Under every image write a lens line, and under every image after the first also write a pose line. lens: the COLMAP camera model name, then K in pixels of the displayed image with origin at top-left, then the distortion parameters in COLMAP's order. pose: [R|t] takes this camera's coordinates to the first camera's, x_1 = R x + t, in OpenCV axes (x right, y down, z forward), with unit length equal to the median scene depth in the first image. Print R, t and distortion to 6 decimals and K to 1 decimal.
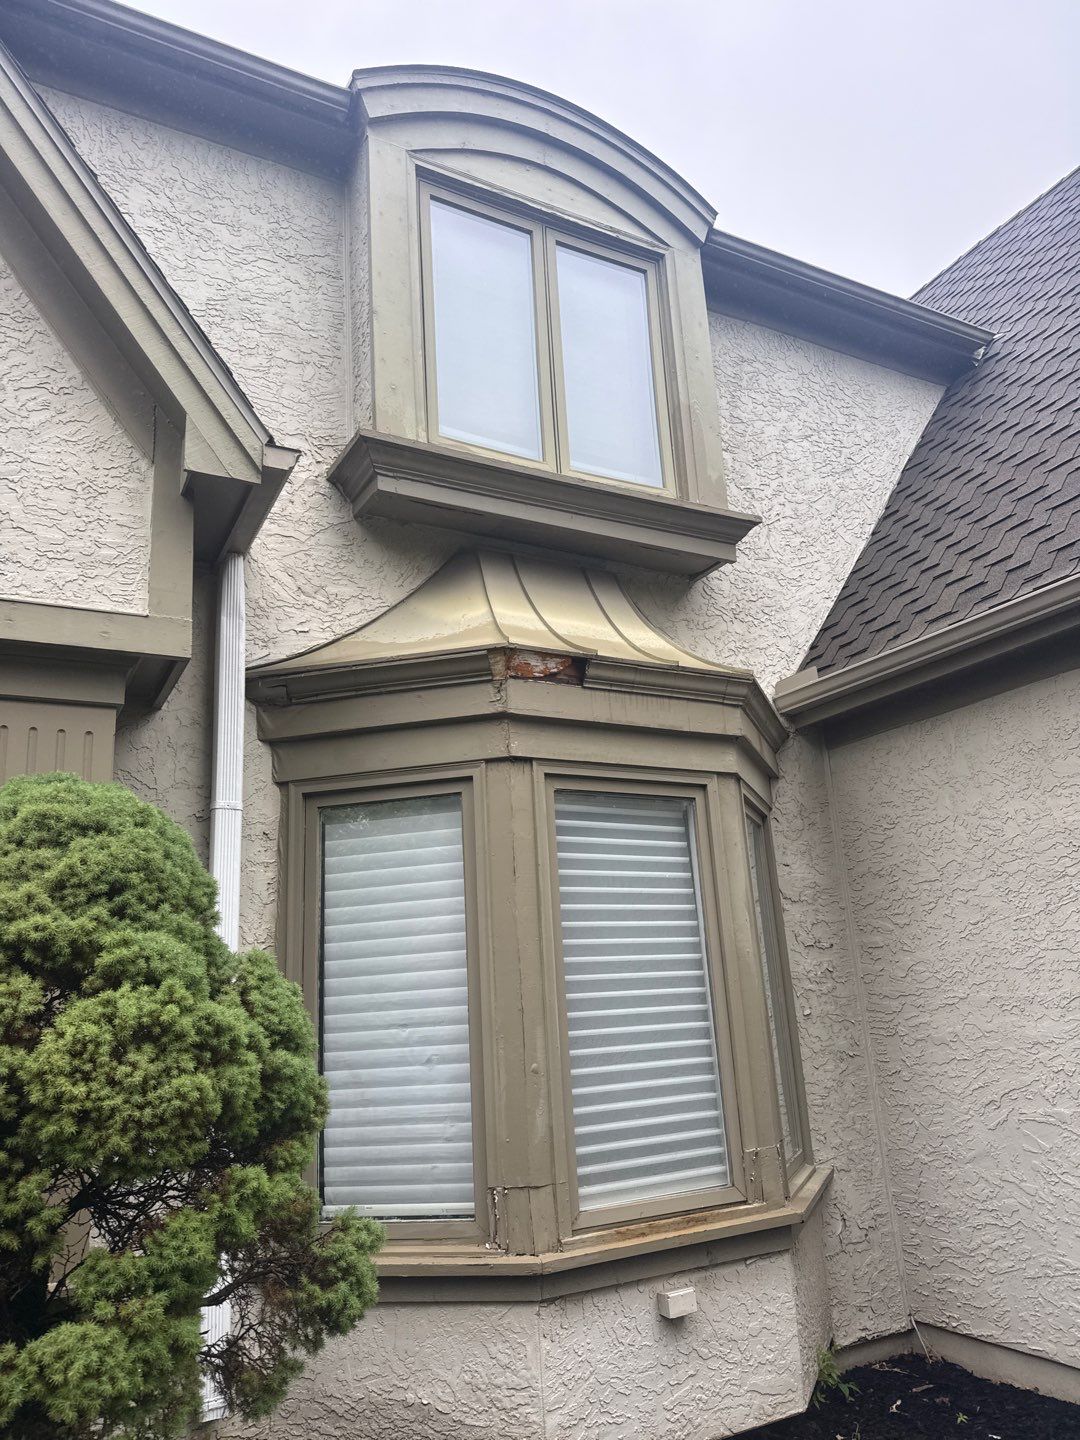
lens RADIAL K [[1008.5, 0, 538.1], [0, 1008.5, 726.7], [0, 0, 1]] dist [0.084516, -0.143338]
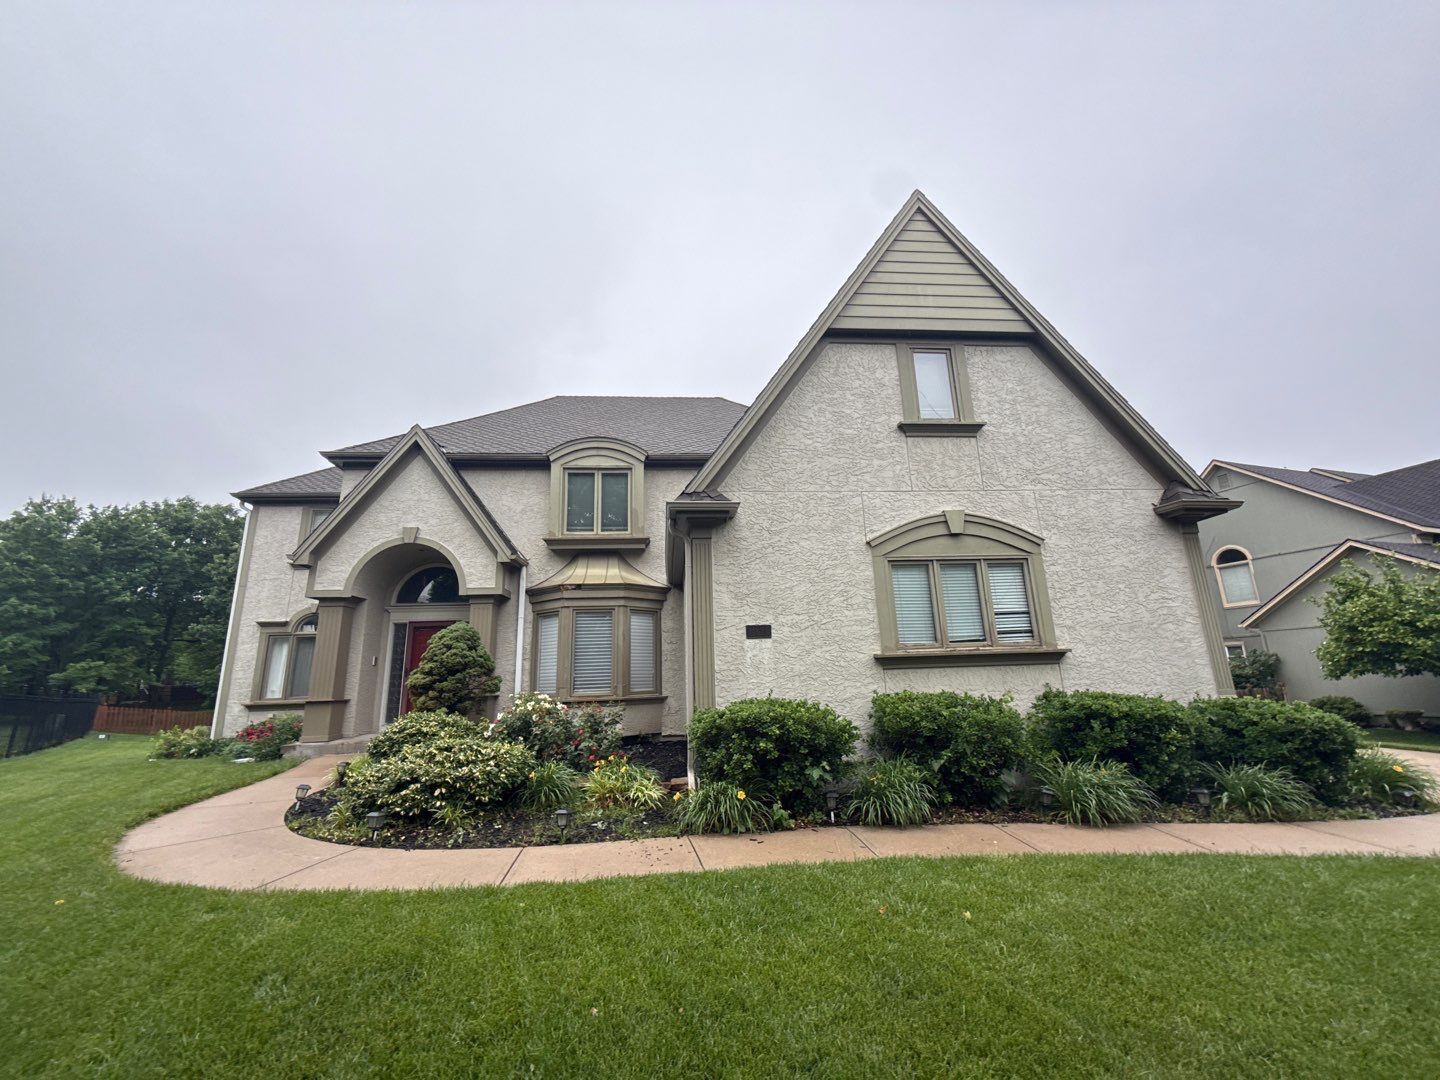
lens RADIAL K [[580.5, 0, 722.7], [0, 580.5, 540.3], [0, 0, 1]] dist [0.009075, -0.000313]
pose [[0.915389, -0.070111, -0.396418, 1.510906], [0.089144, 0.995574, 0.029769, -0.254062], [0.392576, -0.062589, 0.917587, -1.070244]]
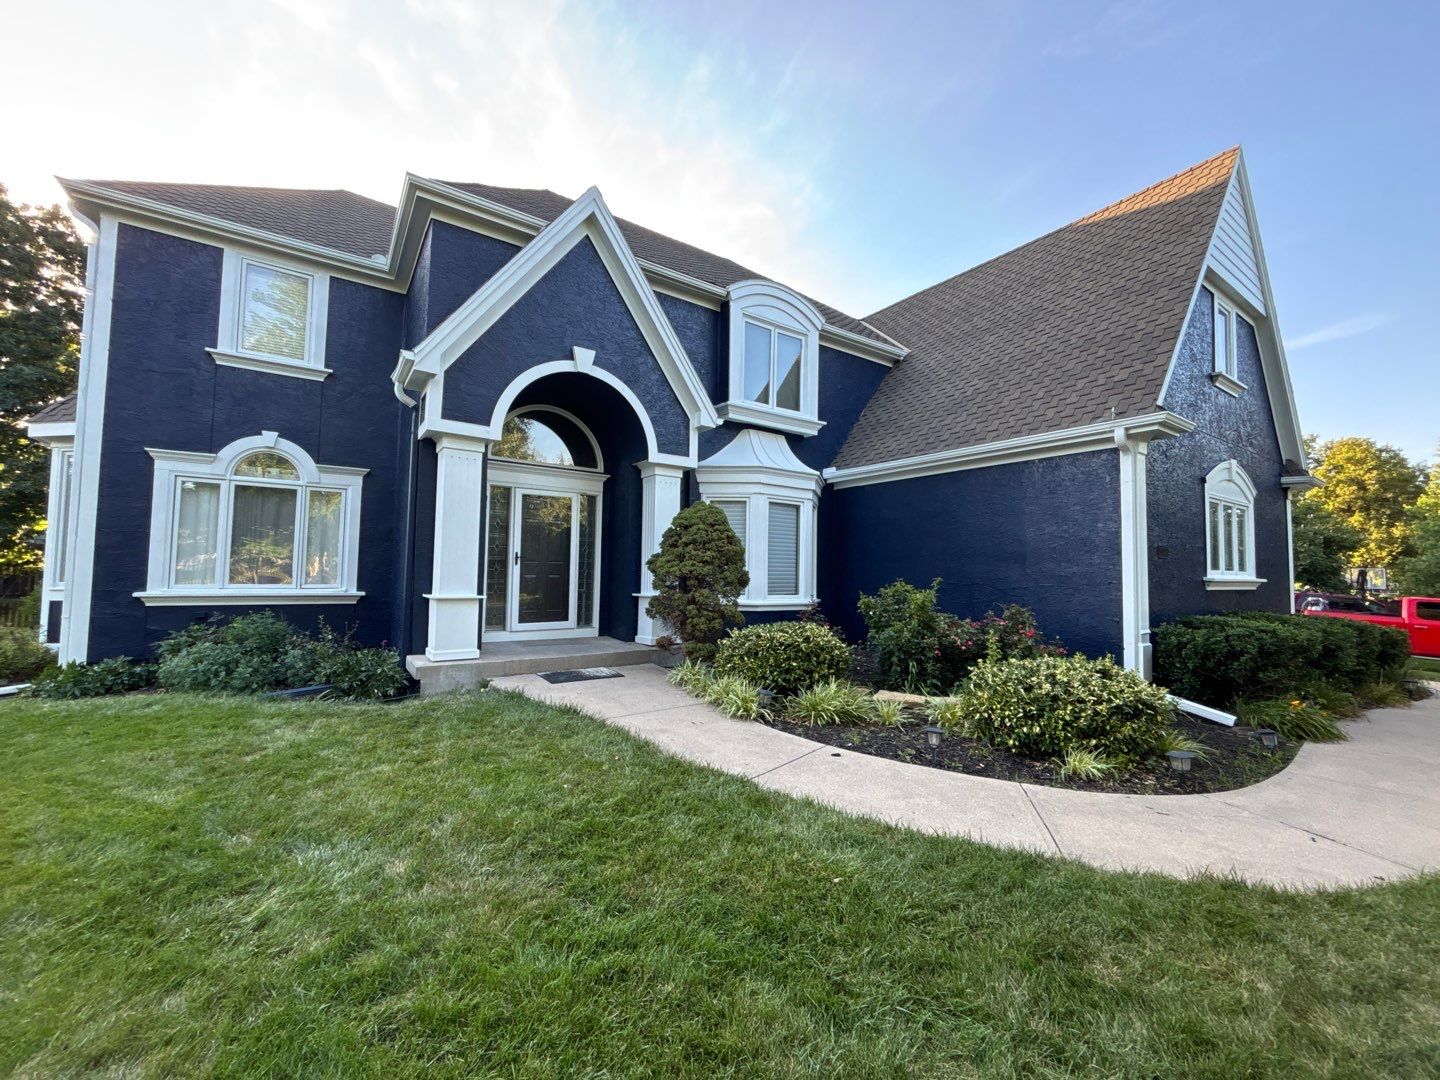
lens RADIAL K [[580.5, 0, 722.7], [0, 580.5, 540.3], [0, 0, 1]] dist [0.009075, -0.000313]
pose [[0.990836, 0.077803, 0.110413, -0.352449], [-0.098897, 0.974649, 0.200697, -0.194664], [-0.091999, -0.209777, 0.973411, -1.076504]]
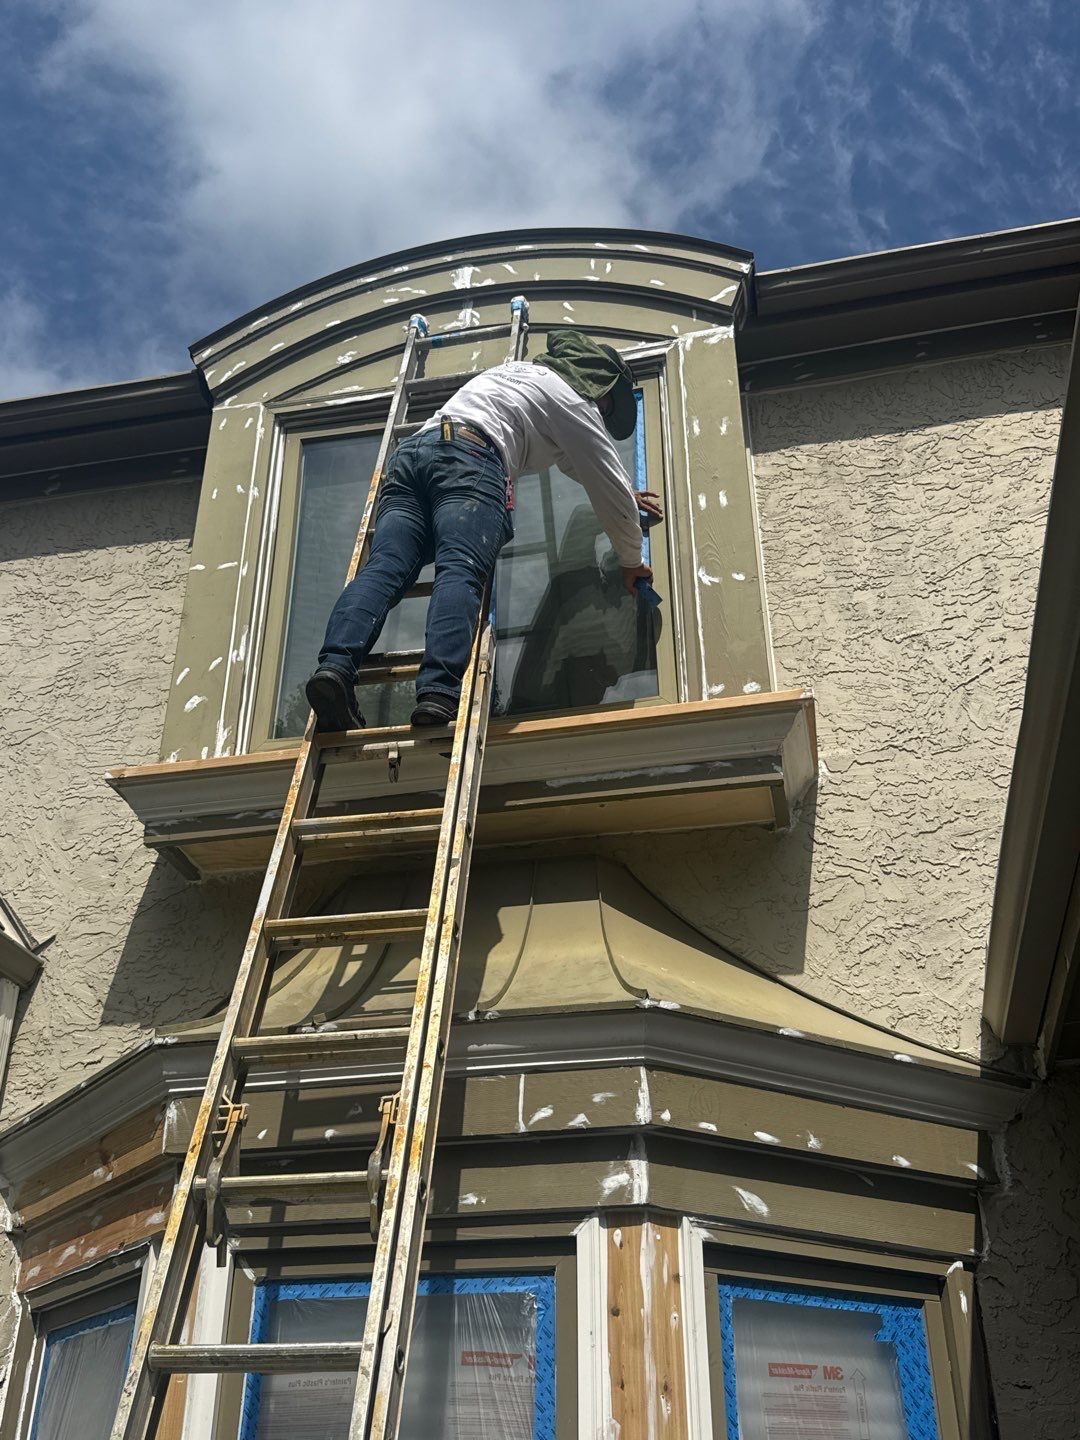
lens RADIAL K [[1383.5, 0, 539.4], [0, 1383.5, 725.6], [0, 0, 1]] dist [0.181523, -0.403080]
pose [[0.763339, -0.295815, -0.574289, 0.584167], [0.129100, 0.940916, -0.313065, 0.031037], [0.632967, 0.164833, 0.756428, 0.366081]]
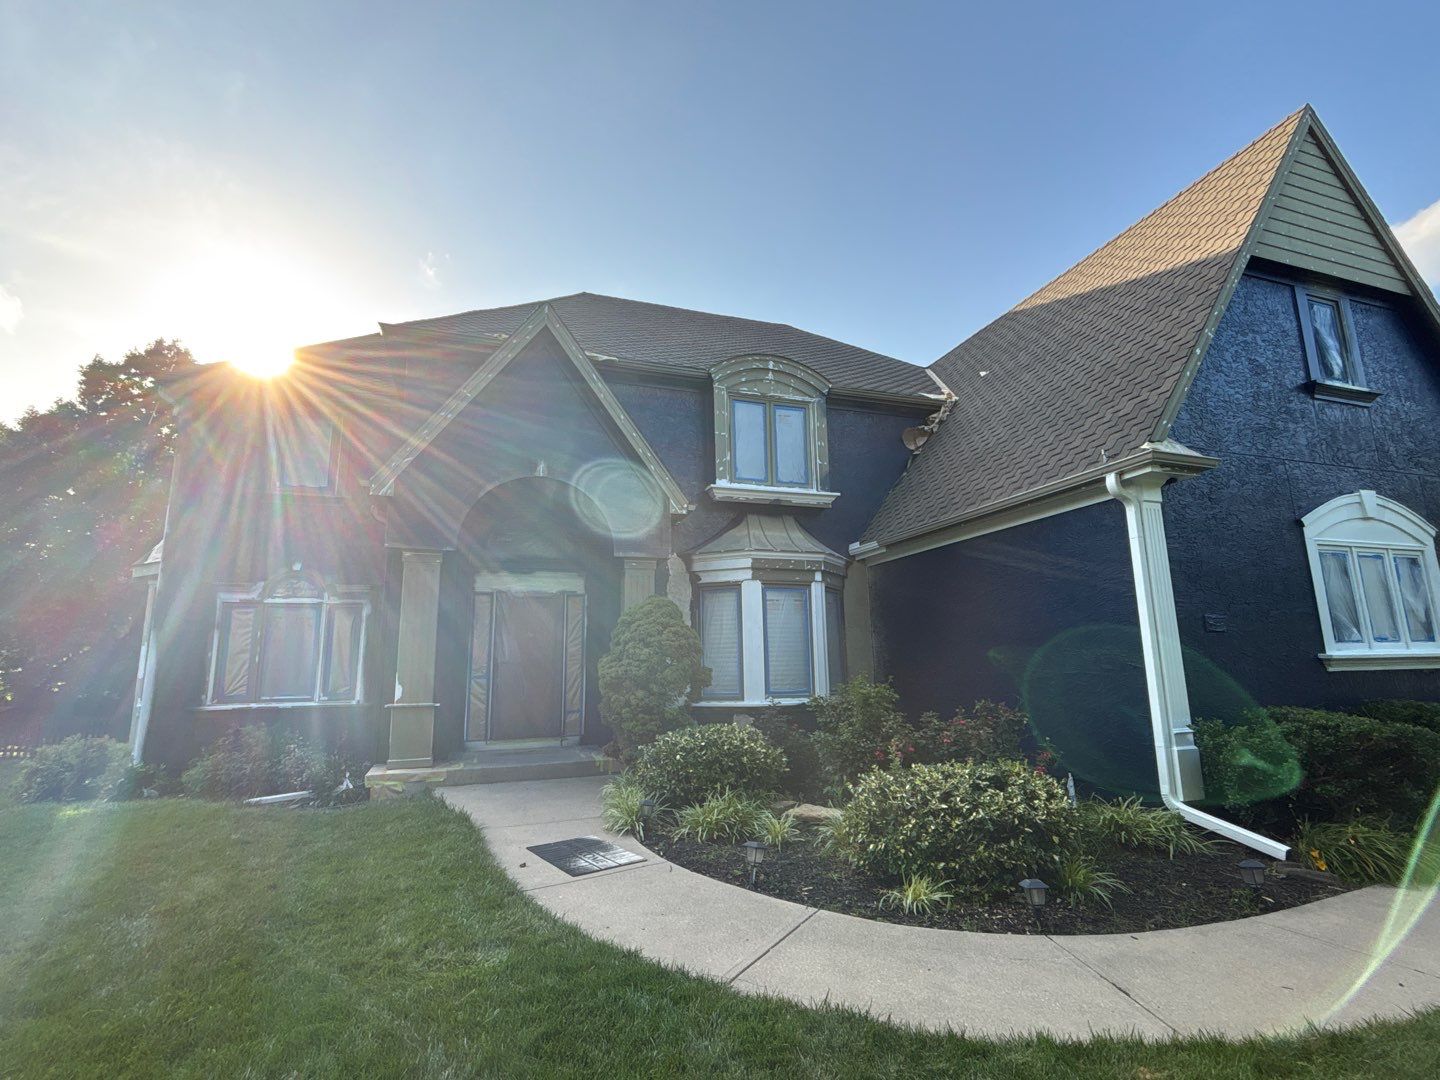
lens RADIAL K [[682.4, 0, 723.0], [0, 682.4, 536.4], [0, 0, 1]] dist [0.007188, -0.000024]
pose [[0.986692, 0.004035, -0.162548, 0.224209], [0.008560, 0.997016, 0.076713, -0.261344], [0.162373, -0.077083, 0.983714, -1.201721]]
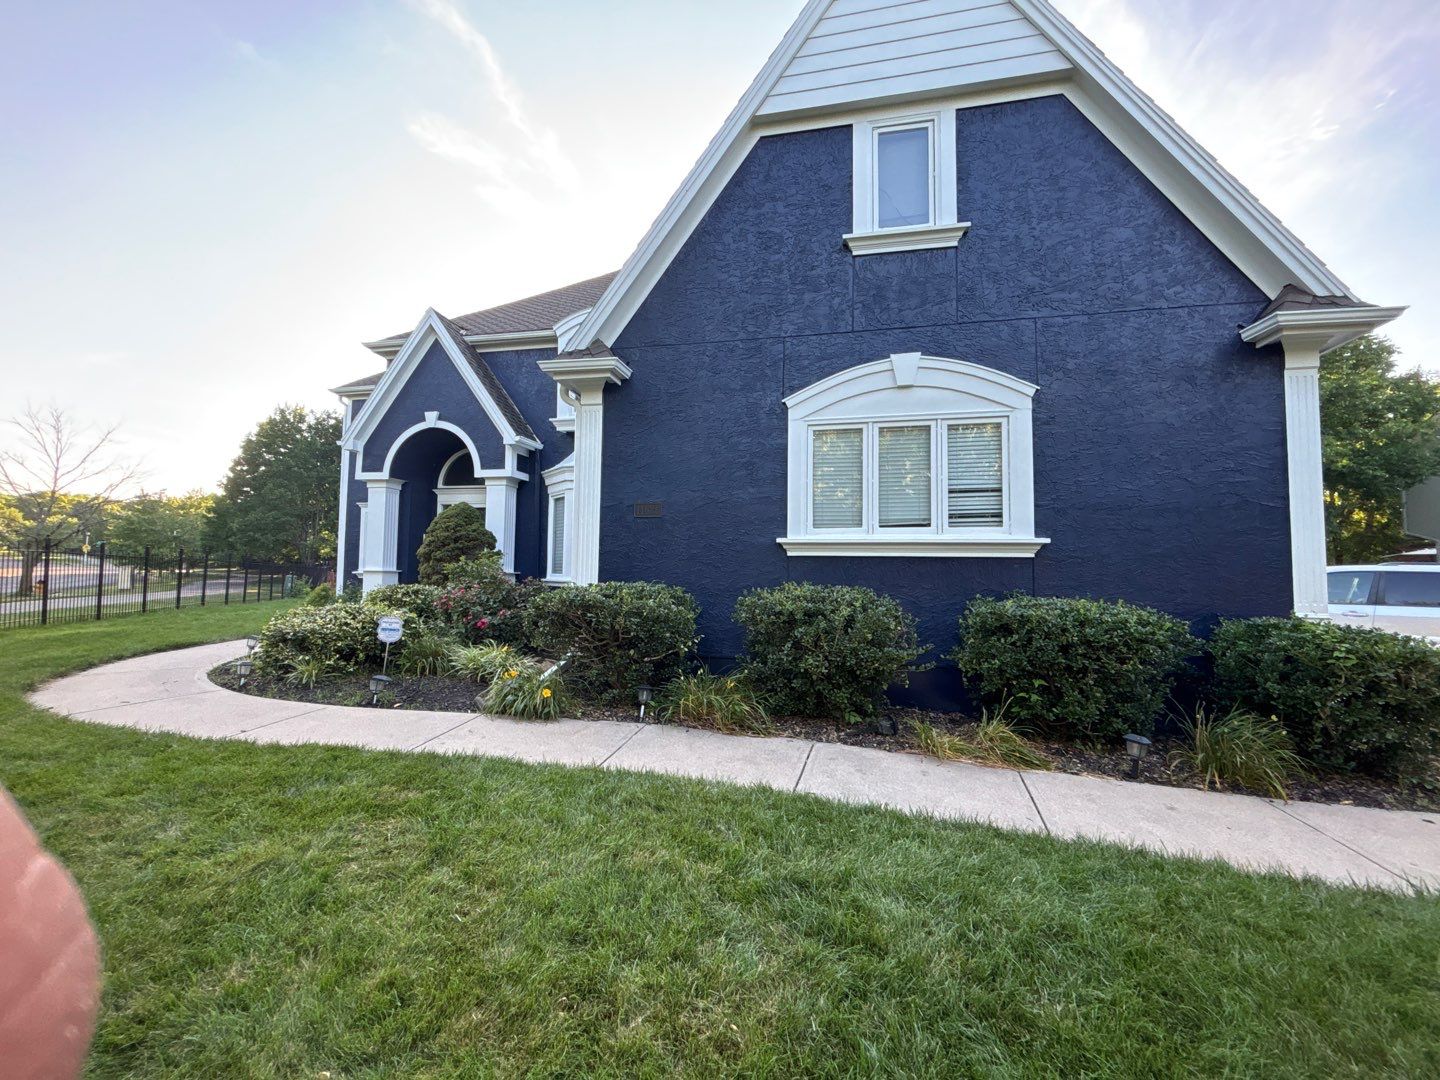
lens RADIAL K [[576.6, 0, 722.4], [0, 576.6, 536.5], [0, 0, 1]] dist [0.000848, 0.000373]
pose [[0.767641, 0.023706, -0.640441, 1.944755], [0.123270, 0.975194, 0.183849, -0.130018], [0.628913, -0.220077, 0.745677, -0.551239]]
